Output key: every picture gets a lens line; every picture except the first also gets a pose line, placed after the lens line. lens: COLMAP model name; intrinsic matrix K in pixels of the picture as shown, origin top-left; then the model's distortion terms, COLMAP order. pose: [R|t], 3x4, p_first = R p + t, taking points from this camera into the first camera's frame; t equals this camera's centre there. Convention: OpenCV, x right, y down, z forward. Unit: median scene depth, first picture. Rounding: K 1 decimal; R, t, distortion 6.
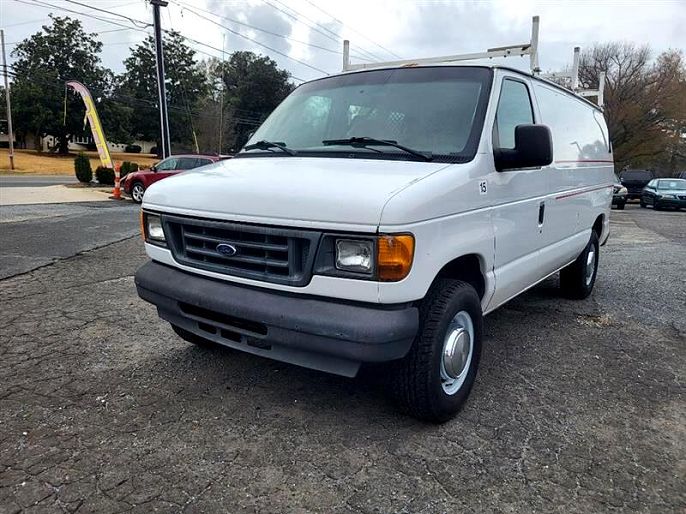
lens RADIAL K [[523.9, 0, 342.4], [0, 523.9, 260.2], [0, 0, 1]] dist [0.021825, -0.003256]
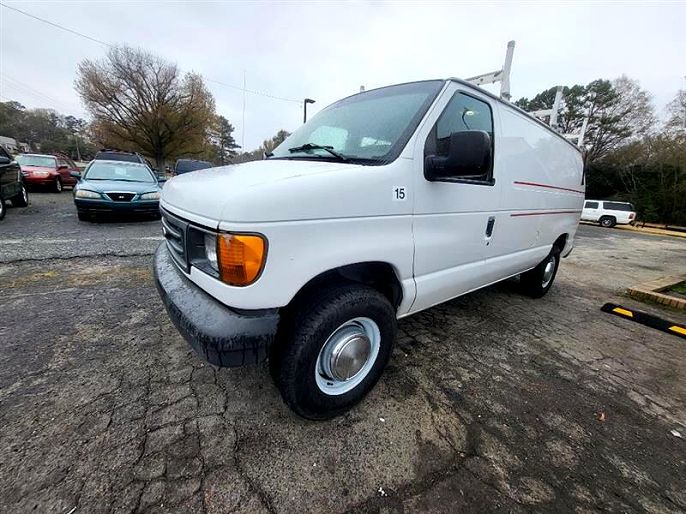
lens RADIAL K [[266.5, 0, 341.9], [0, 266.5, 252.9], [0, 0, 1]] dist [0.001861, 0.000176]
pose [[0.958801, 0.121962, -0.256565, 0.277876], [-0.108400, 0.991887, 0.066410, -0.047616], [0.262583, -0.035862, 0.964243, 0.457428]]
